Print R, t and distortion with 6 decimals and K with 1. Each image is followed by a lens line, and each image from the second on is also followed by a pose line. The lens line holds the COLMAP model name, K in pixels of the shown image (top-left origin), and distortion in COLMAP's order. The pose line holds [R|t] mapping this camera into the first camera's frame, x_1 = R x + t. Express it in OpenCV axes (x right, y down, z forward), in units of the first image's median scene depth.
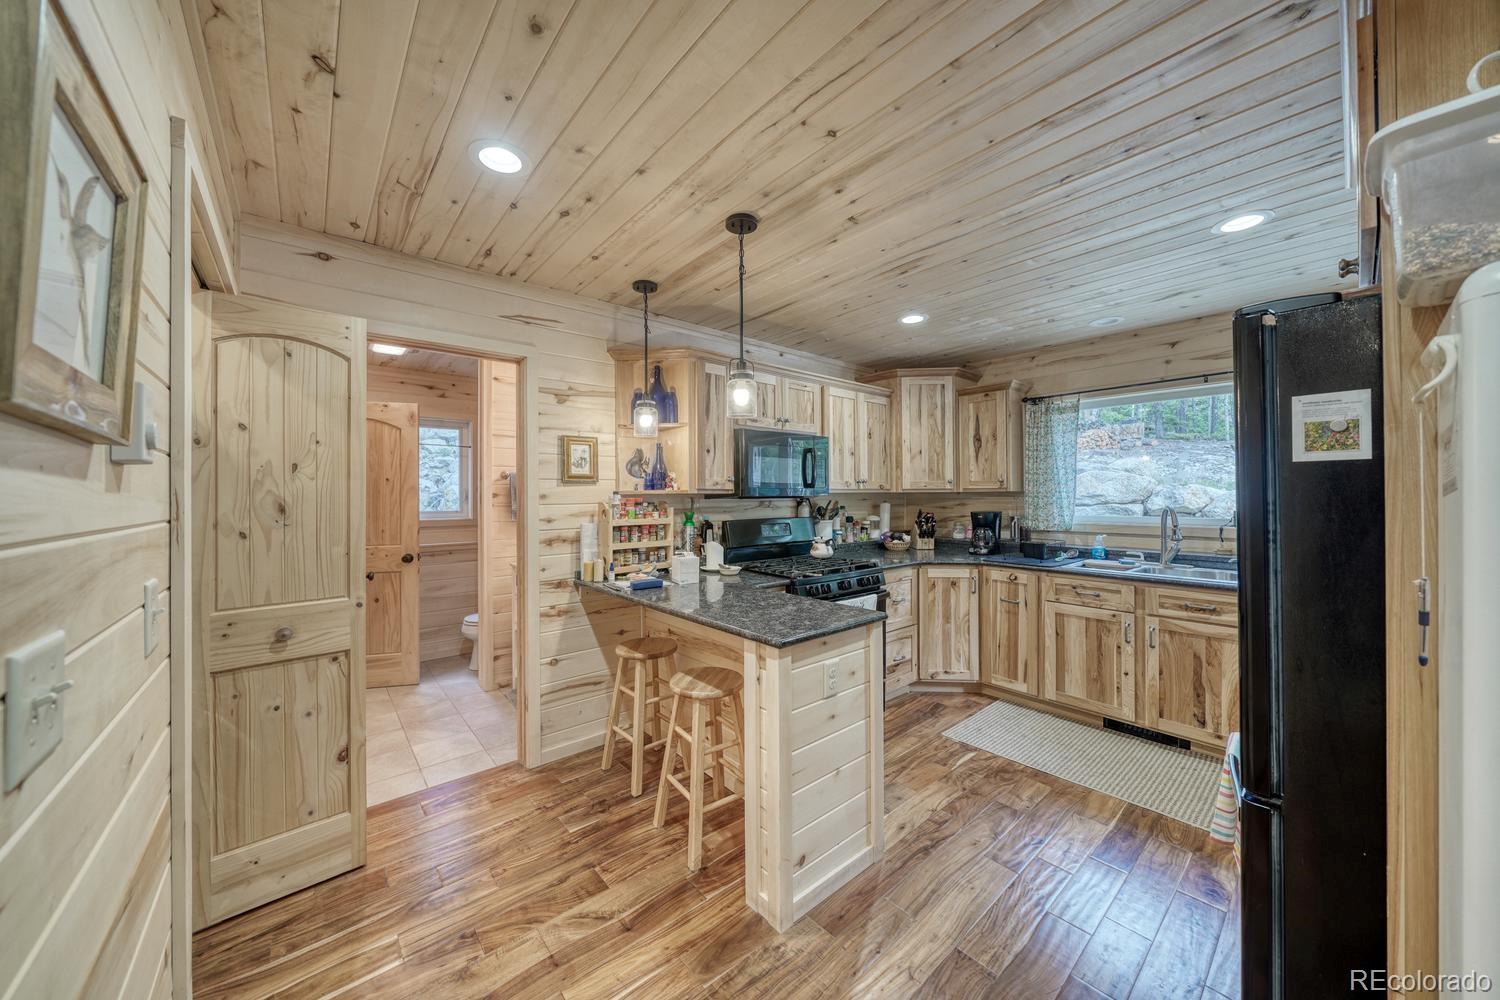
lens RADIAL K [[519.2, 0, 742.1], [0, 519.2, 493.2], [0, 0, 1]] dist [-0.001674, -0.000013]
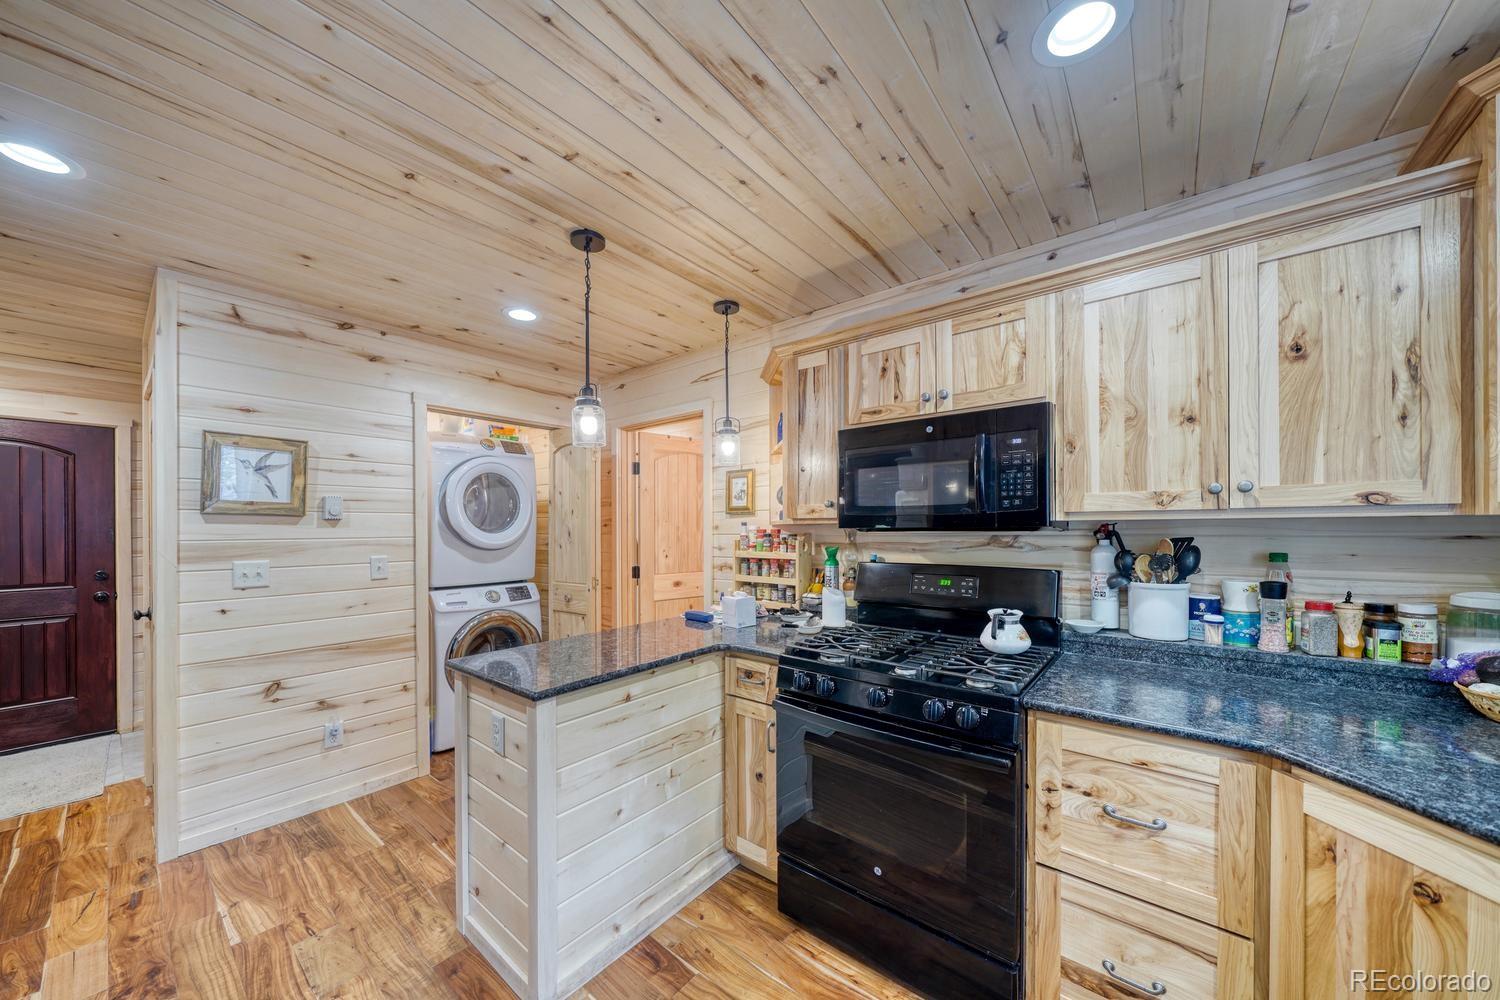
lens RADIAL K [[524.9, 0, 745.9], [0, 524.9, 526.9], [0, 0, 1]] dist [-0.006405, 0.000248]
pose [[0.185277, 0.004827, -0.982675, 0.618071], [0.009907, 0.999928, 0.006779, -0.001338], [0.982636, -0.010991, 0.185215, 0.685379]]
